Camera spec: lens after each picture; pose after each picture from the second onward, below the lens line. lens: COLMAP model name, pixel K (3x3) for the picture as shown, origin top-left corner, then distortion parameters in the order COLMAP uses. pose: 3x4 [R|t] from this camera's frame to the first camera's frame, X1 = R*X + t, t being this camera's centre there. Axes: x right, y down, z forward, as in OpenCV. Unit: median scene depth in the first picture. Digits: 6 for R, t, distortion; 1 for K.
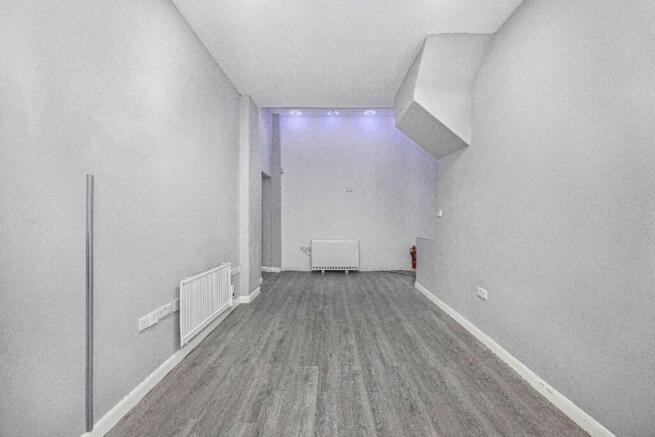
lens RADIAL K [[254.7, 0, 332.2], [0, 254.7, 217.2], [0, 0, 1]] dist [0.002442, 0.000423]
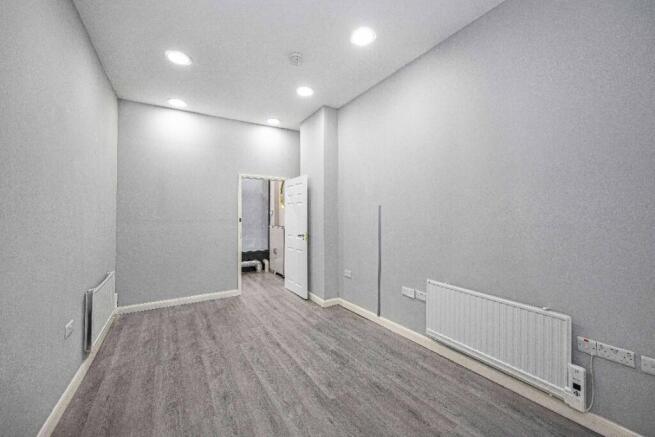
lens RADIAL K [[254.7, 0, 330.8], [0, 254.7, 214.9], [0, 0, 1]] dist [0.002442, 0.000423]
pose [[-0.849119, -0.006163, -0.528165, 0.309649], [0.002964, 0.999861, -0.016432, -0.021019], [0.528193, -0.015519, -0.848983, 1.328370]]
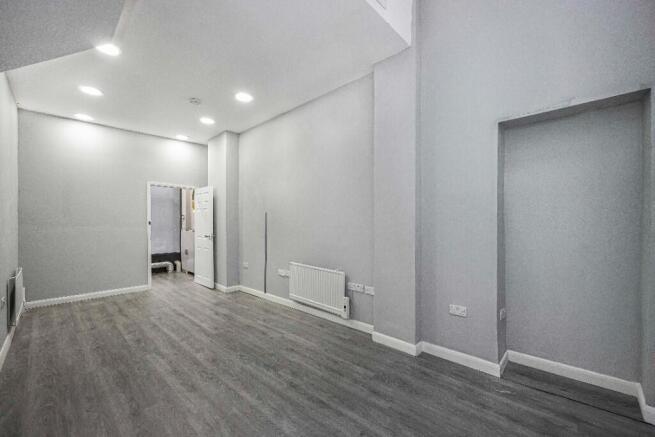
lens RADIAL K [[263.9, 0, 333.7], [0, 263.9, 226.9], [0, 0, 1]] dist [-0.002307, -0.000757]
pose [[-0.681390, 0.007017, -0.731887, 0.419583], [0.000246, 0.999956, 0.009358, -0.009595], [0.731921, 0.006197, -0.681362, 1.869806]]
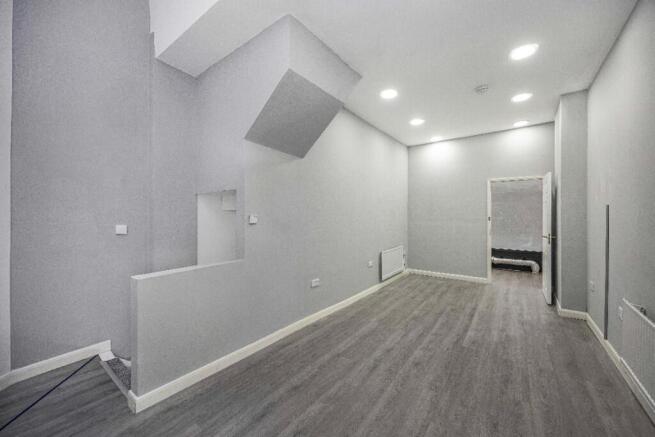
lens RADIAL K [[254.7, 0, 331.4], [0, 254.7, 214.1], [0, 0, 1]] dist [0.002442, 0.000423]
pose [[-0.804060, -0.000163, 0.594548, -0.214293], [-0.004566, 0.999972, -0.005901, -0.035526], [-0.594531, -0.007460, -0.804038, 1.817427]]
